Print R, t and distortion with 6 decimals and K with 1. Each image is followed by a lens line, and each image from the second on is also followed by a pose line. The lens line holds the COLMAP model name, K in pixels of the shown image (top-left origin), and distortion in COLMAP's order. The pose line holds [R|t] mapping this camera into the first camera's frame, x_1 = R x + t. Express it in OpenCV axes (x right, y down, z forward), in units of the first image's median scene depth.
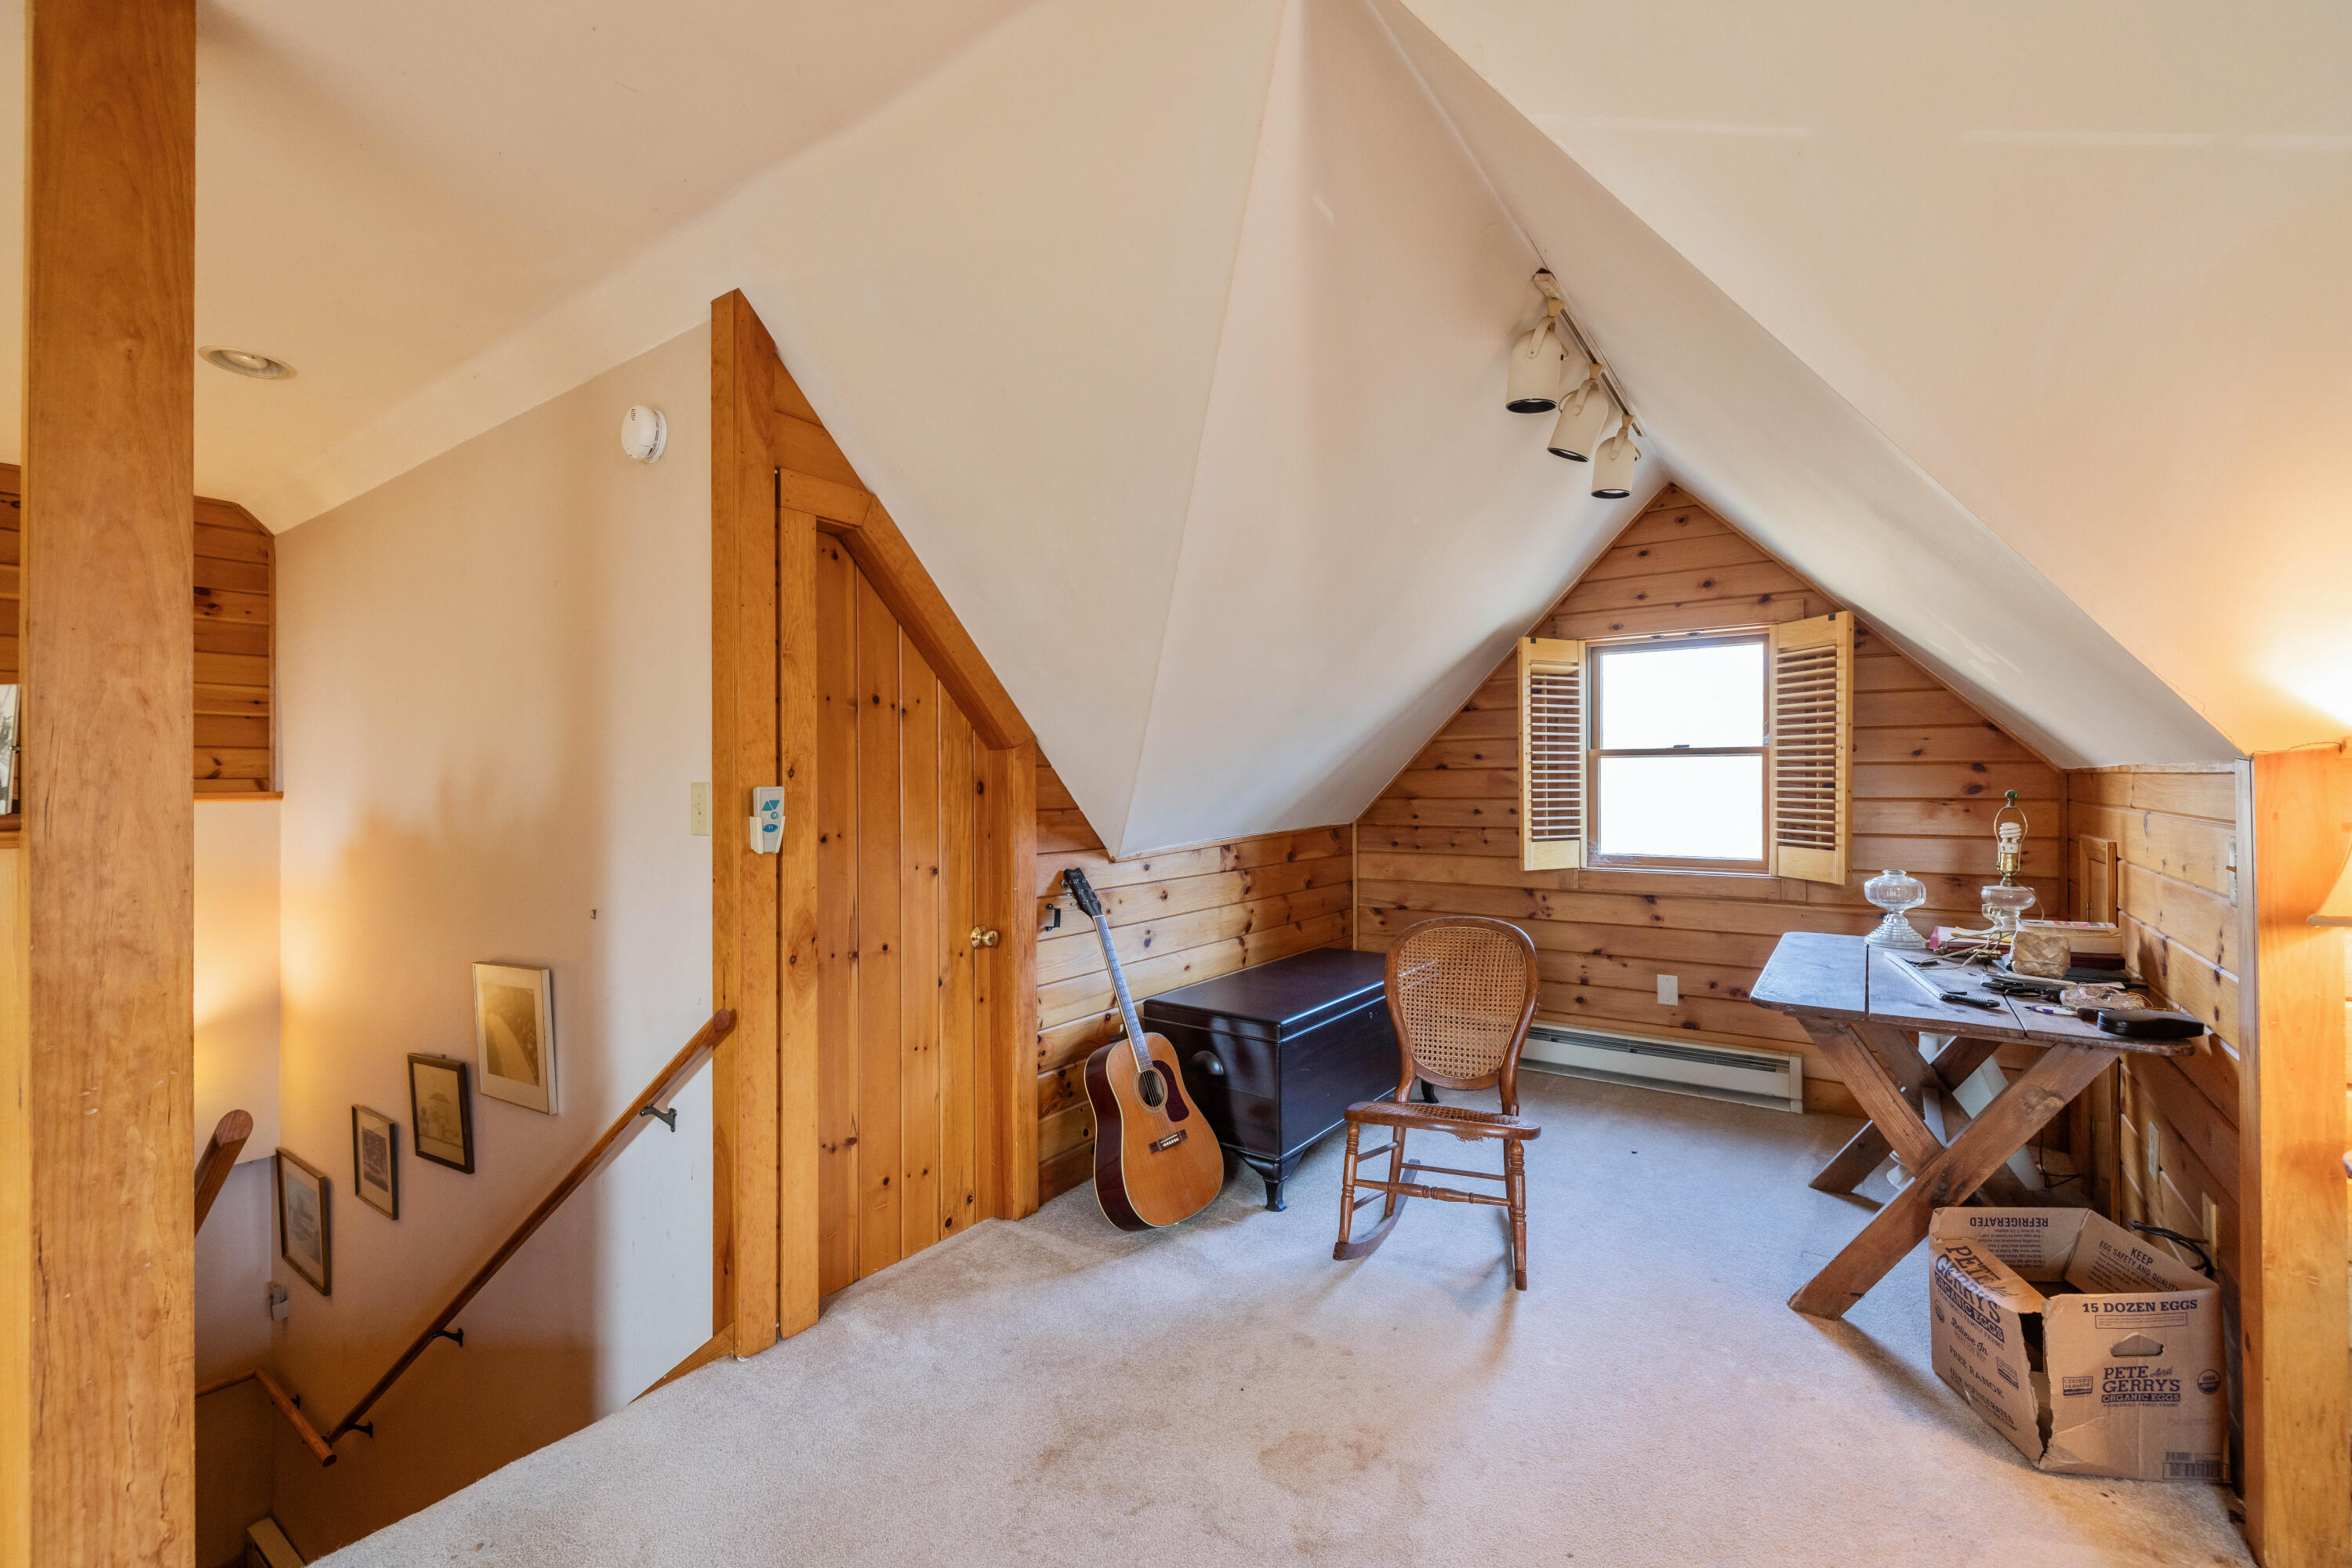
lens RADIAL K [[994.4, 0, 1171.7], [0, 994.4, 775.2], [0, 0, 1]] dist [-0.001447, -0.000111]
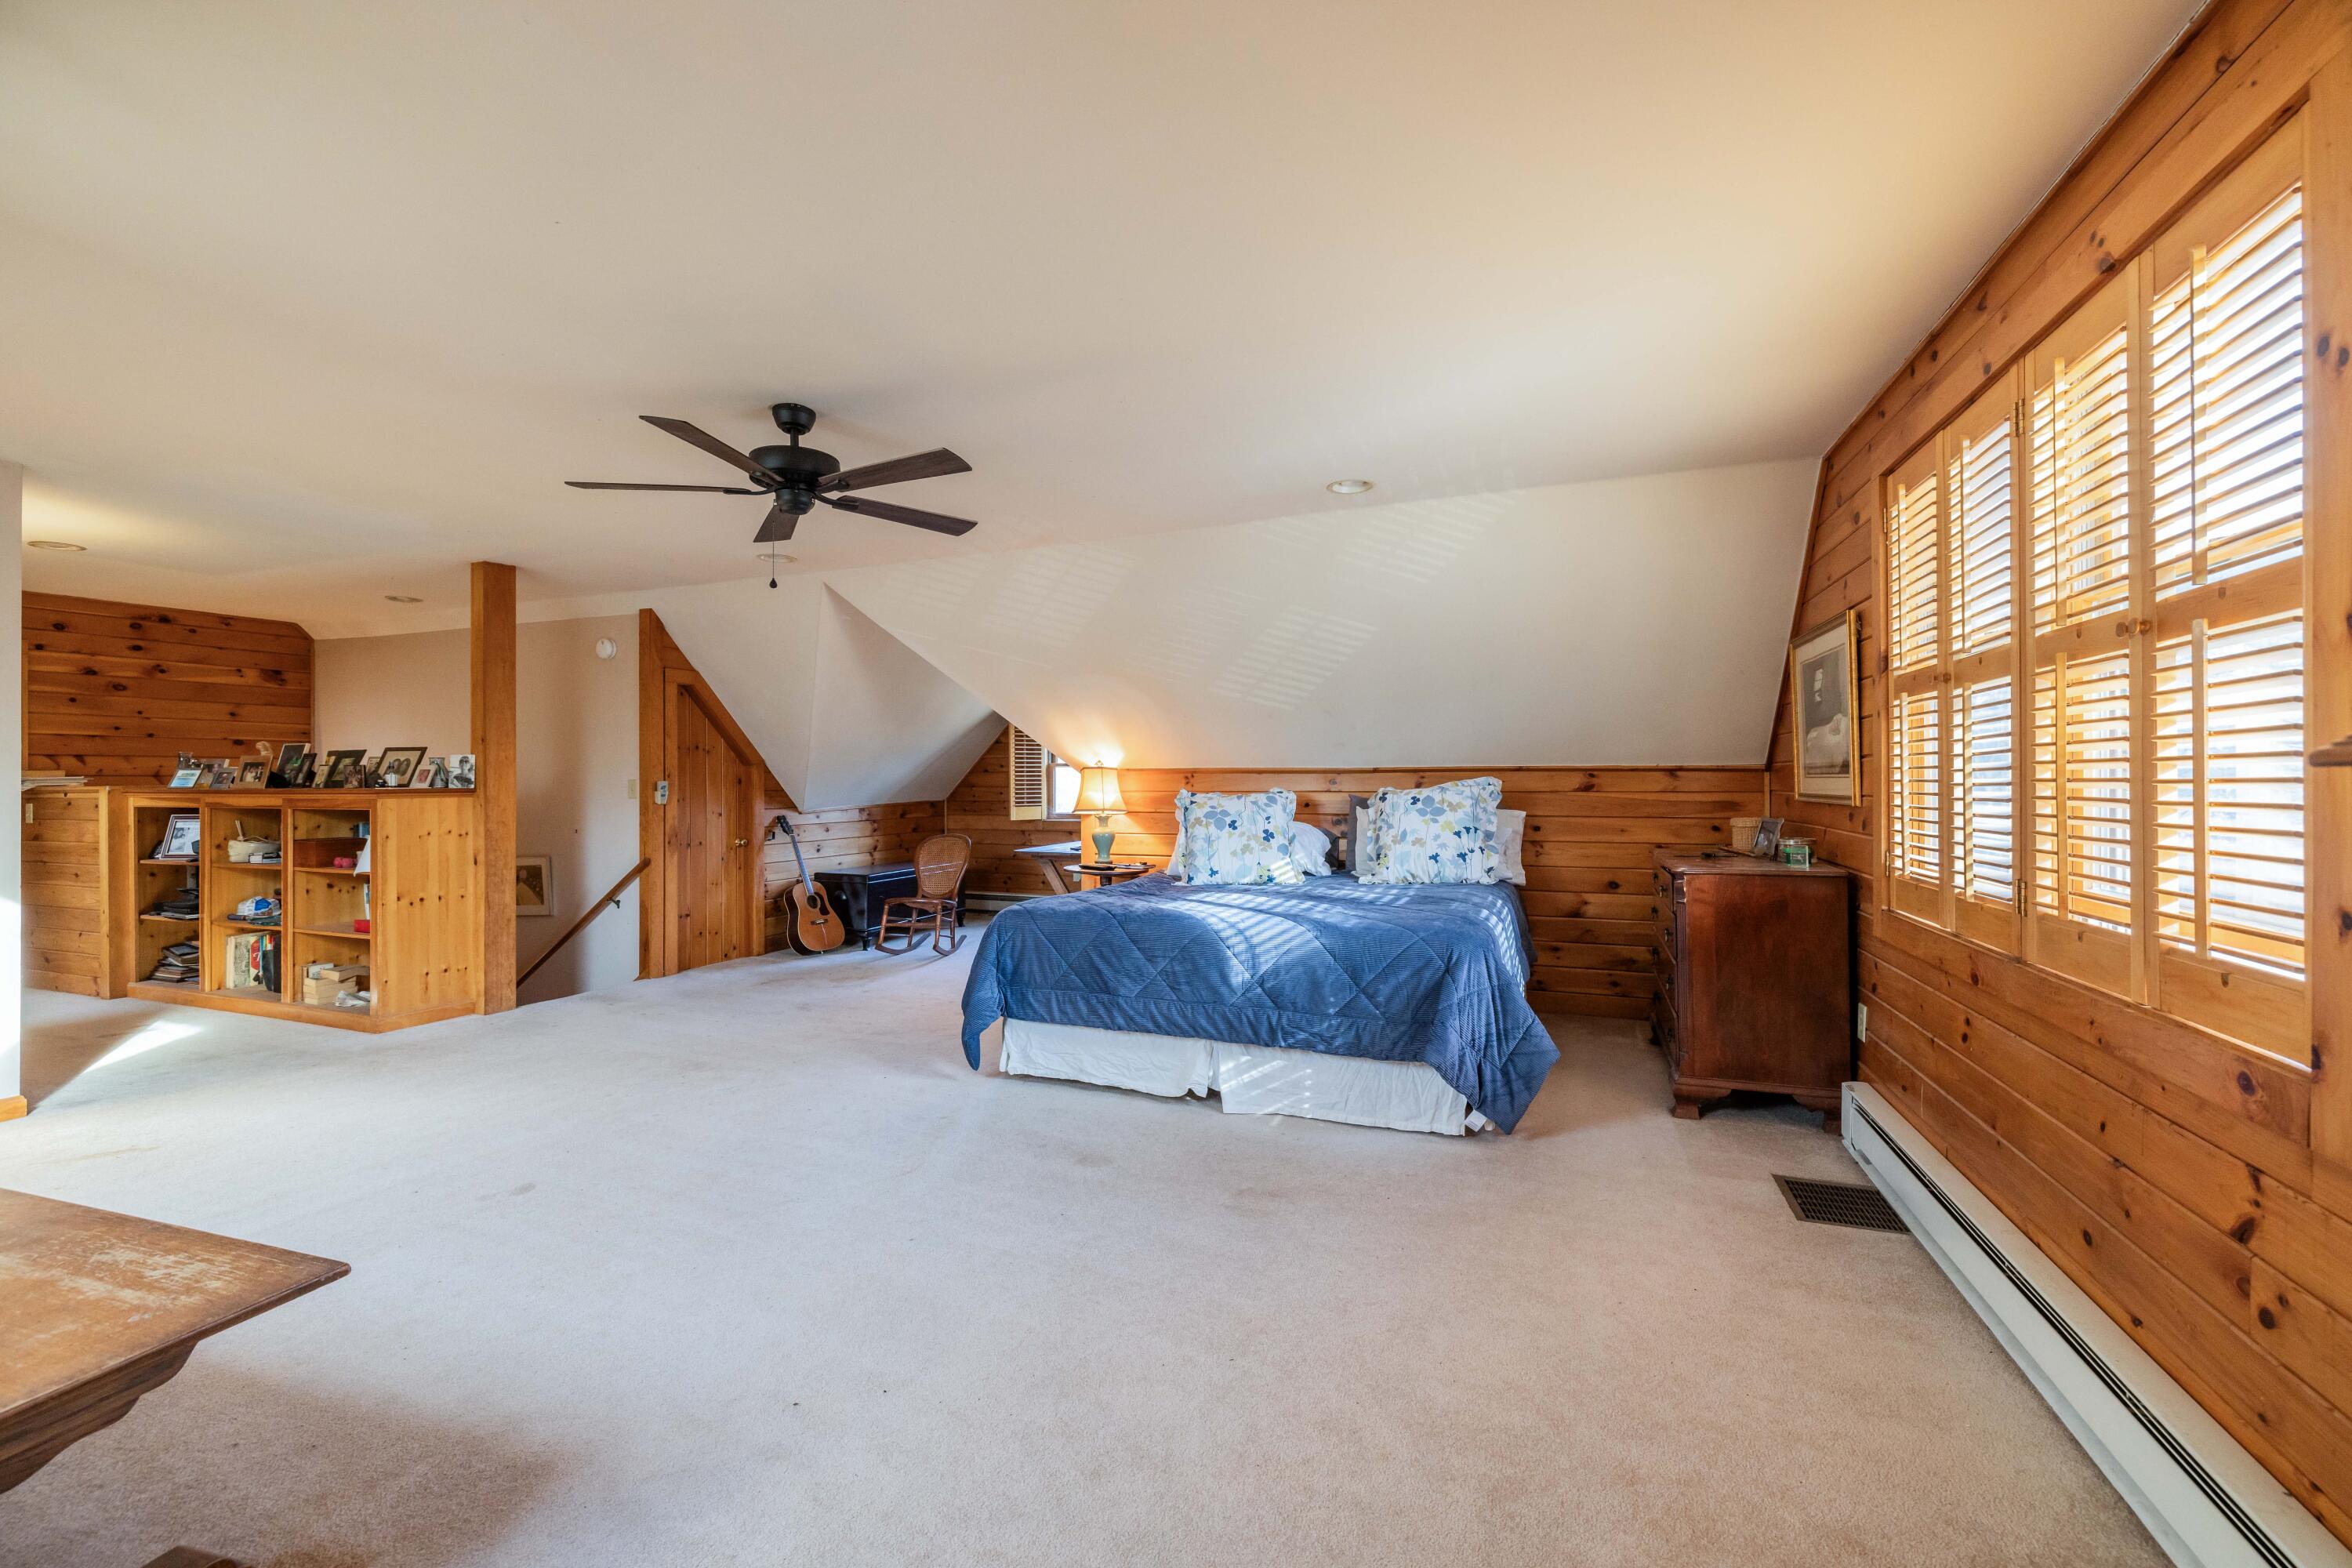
lens RADIAL K [[994.4, 0, 1171.7], [0, 994.4, 775.2], [0, 0, 1]] dist [-0.001447, -0.000111]
pose [[0.972157, 0.002737, 0.234316, 0.265881], [-0.004356, 0.999970, 0.006390, -0.022479], [-0.234291, -0.007232, 0.972139, -1.614699]]
